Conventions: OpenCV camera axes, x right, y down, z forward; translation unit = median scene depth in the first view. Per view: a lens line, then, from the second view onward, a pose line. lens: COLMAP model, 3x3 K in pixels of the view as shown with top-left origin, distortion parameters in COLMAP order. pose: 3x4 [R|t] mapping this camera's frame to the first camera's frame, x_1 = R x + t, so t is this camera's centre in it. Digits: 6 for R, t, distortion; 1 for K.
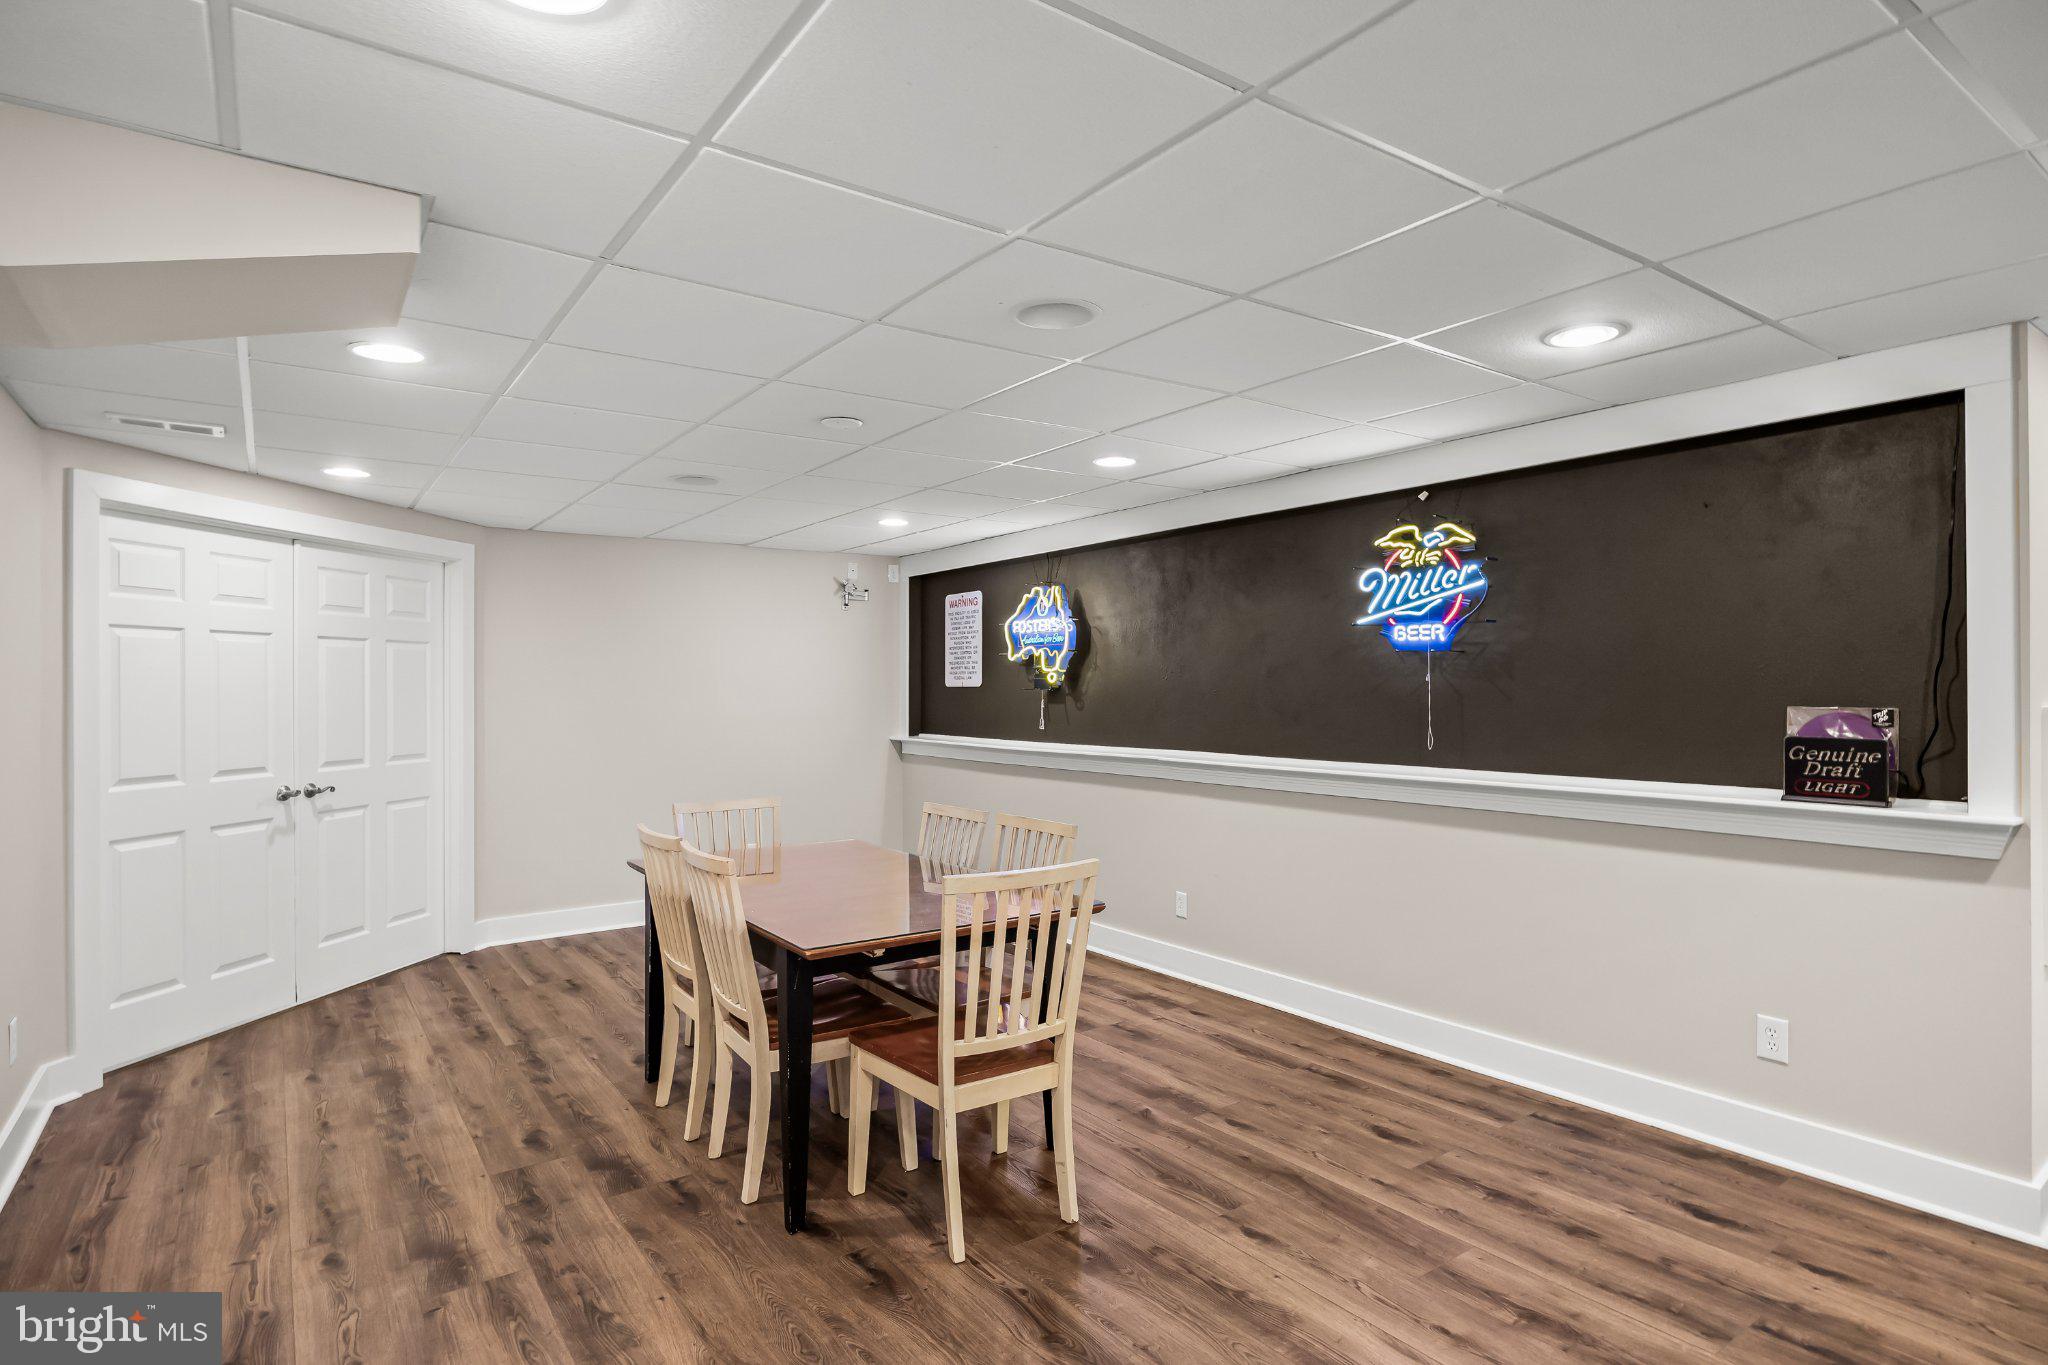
lens RADIAL K [[1057.5, 0, 1039.5], [0, 1057.5, 682.9], [0, 0, 1]] dist [-0.005416, -0.000050]
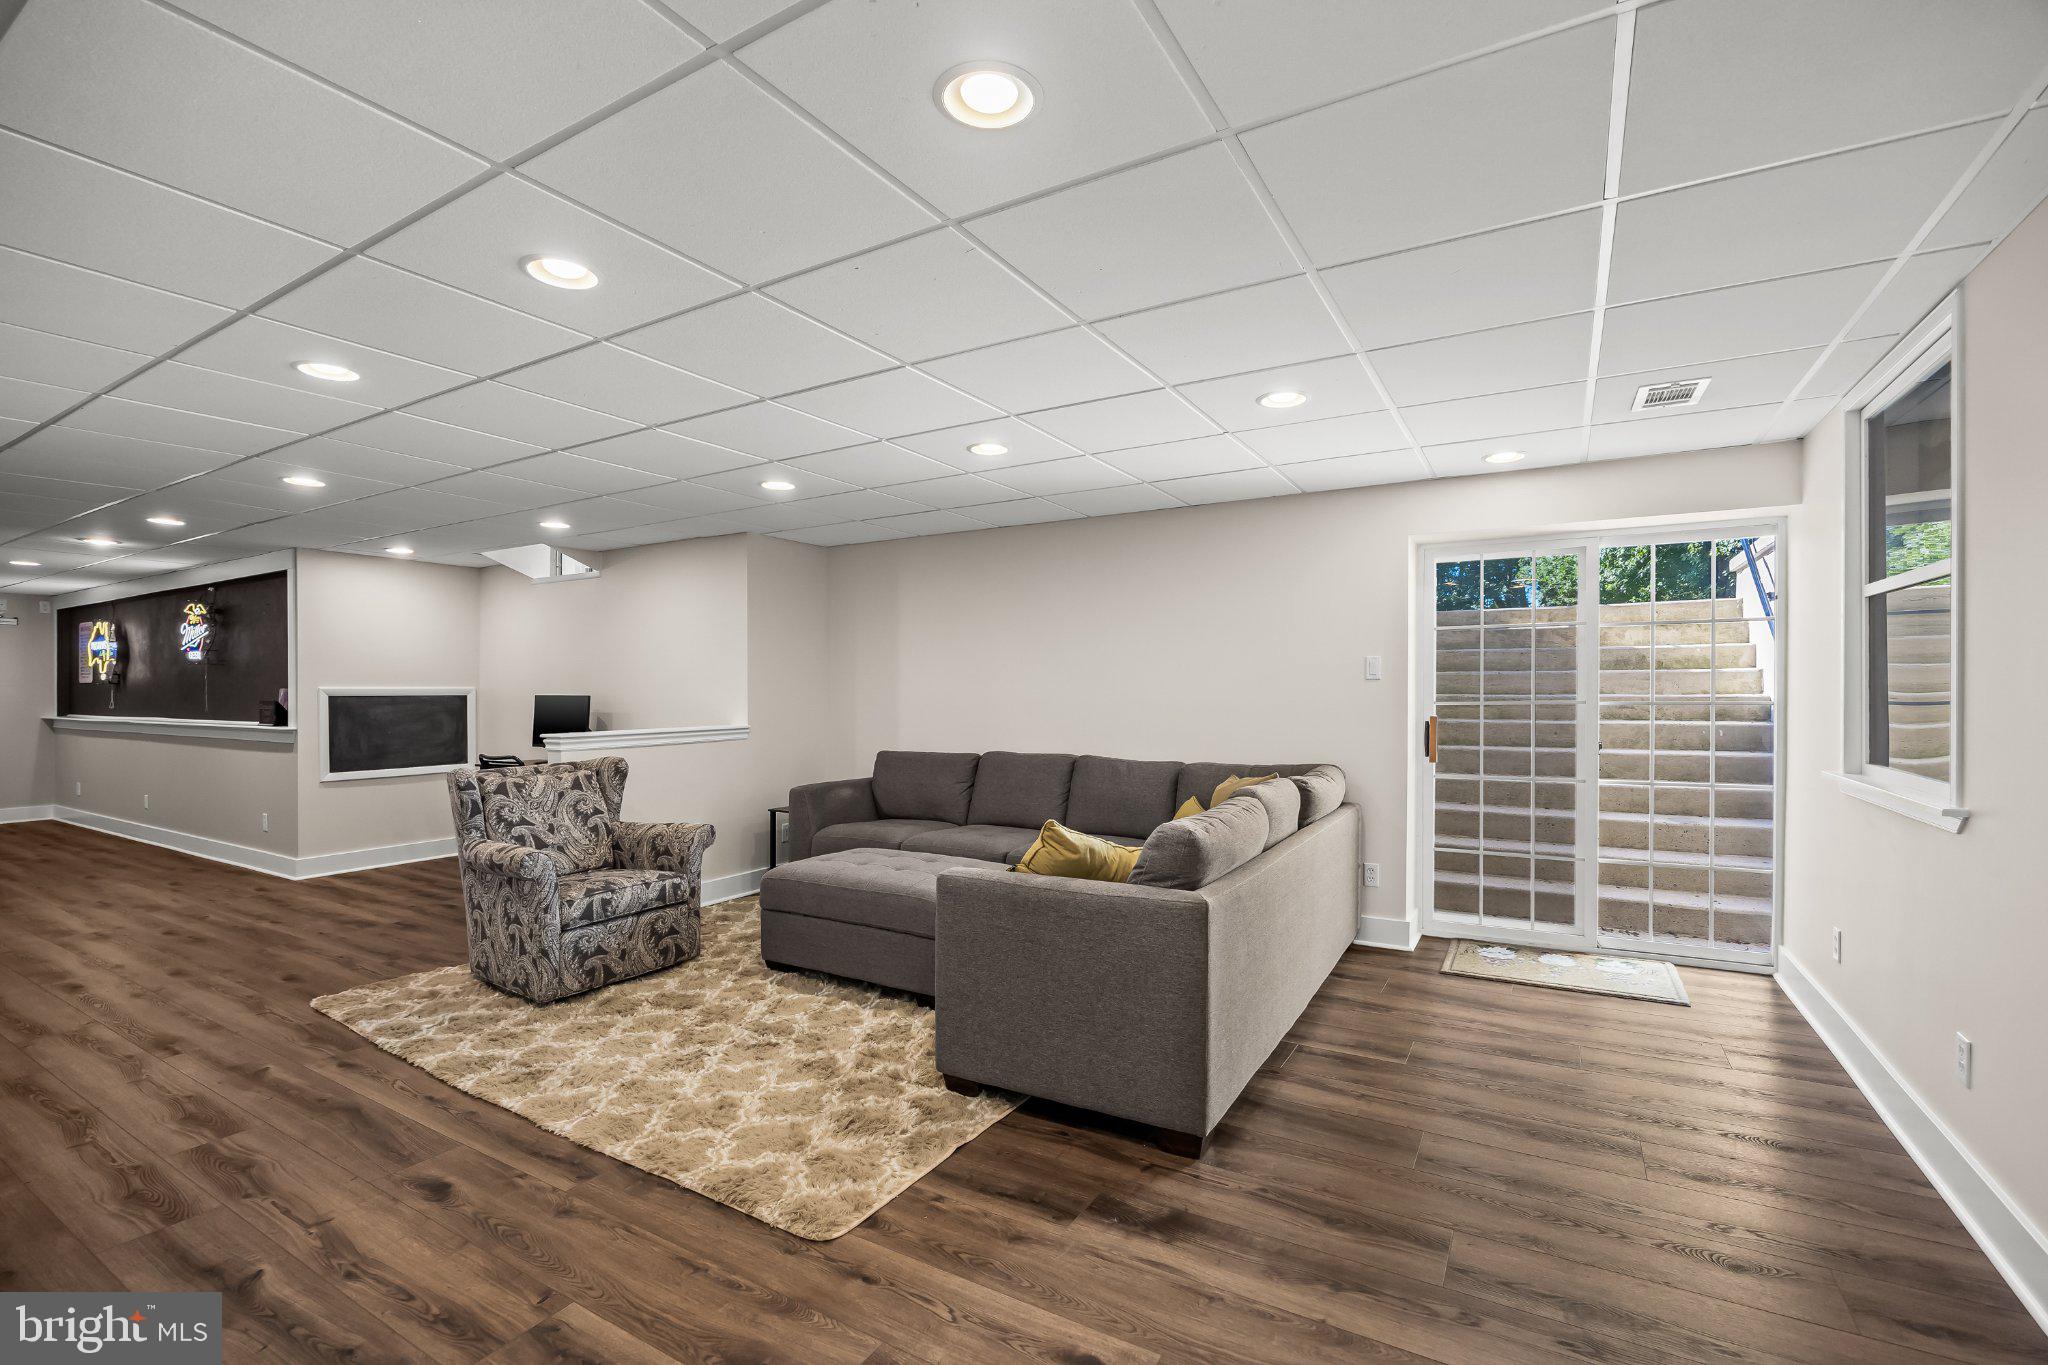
lens RADIAL K [[912.8, 0, 1025.1], [0, 912.8, 692.4], [0, 0, 1]] dist [-0.005536, 0.000547]
pose [[0.923125, -0.006770, 0.384439, 0.777181], [0.002677, 0.999934, 0.011181, 0.007332], [-0.384489, -0.009293, 0.923083, -0.852653]]
